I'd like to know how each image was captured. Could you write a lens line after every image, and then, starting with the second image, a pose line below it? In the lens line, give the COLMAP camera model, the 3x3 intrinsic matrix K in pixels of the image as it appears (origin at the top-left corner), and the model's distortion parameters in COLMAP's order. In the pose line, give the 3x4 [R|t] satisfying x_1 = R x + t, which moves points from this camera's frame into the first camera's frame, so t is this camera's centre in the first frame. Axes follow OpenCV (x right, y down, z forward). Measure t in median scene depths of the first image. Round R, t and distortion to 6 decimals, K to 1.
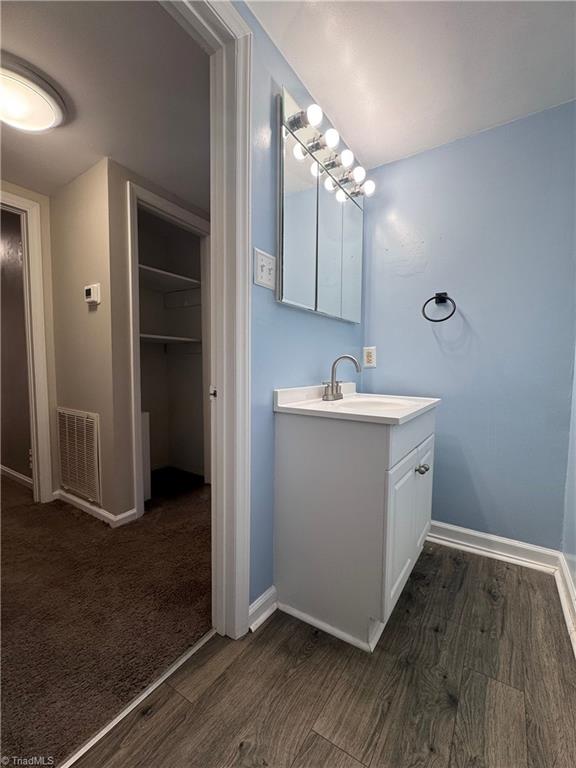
lens RADIAL K [[323.9, 0, 286.9], [0, 323.9, 387.0], [0, 0, 1]] dist [-0.005694, 0.000791]
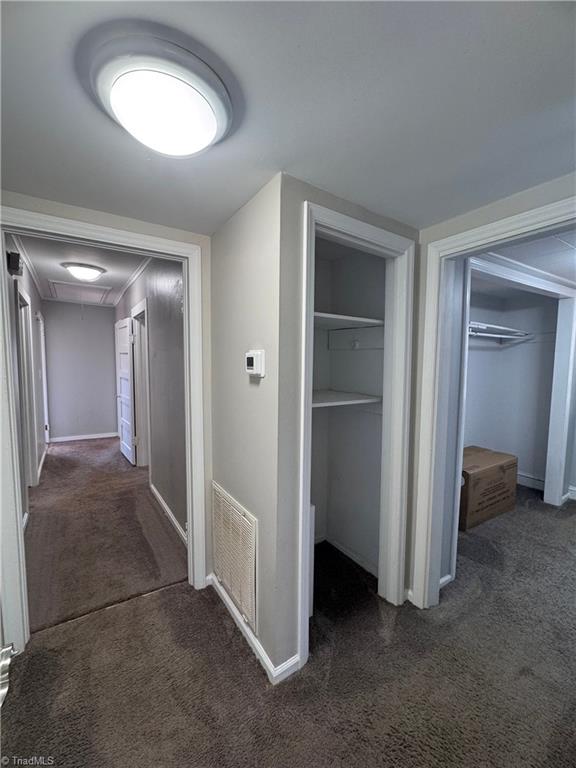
lens RADIAL K [[323.9, 0, 289.1], [0, 323.9, 386.7], [0, 0, 1]] dist [-0.005694, 0.000791]
pose [[0.922643, 0.032493, -0.384285, -0.232118], [-0.028741, 0.999467, 0.015503, -0.237836], [0.384584, -0.003259, 0.923084, 0.329072]]
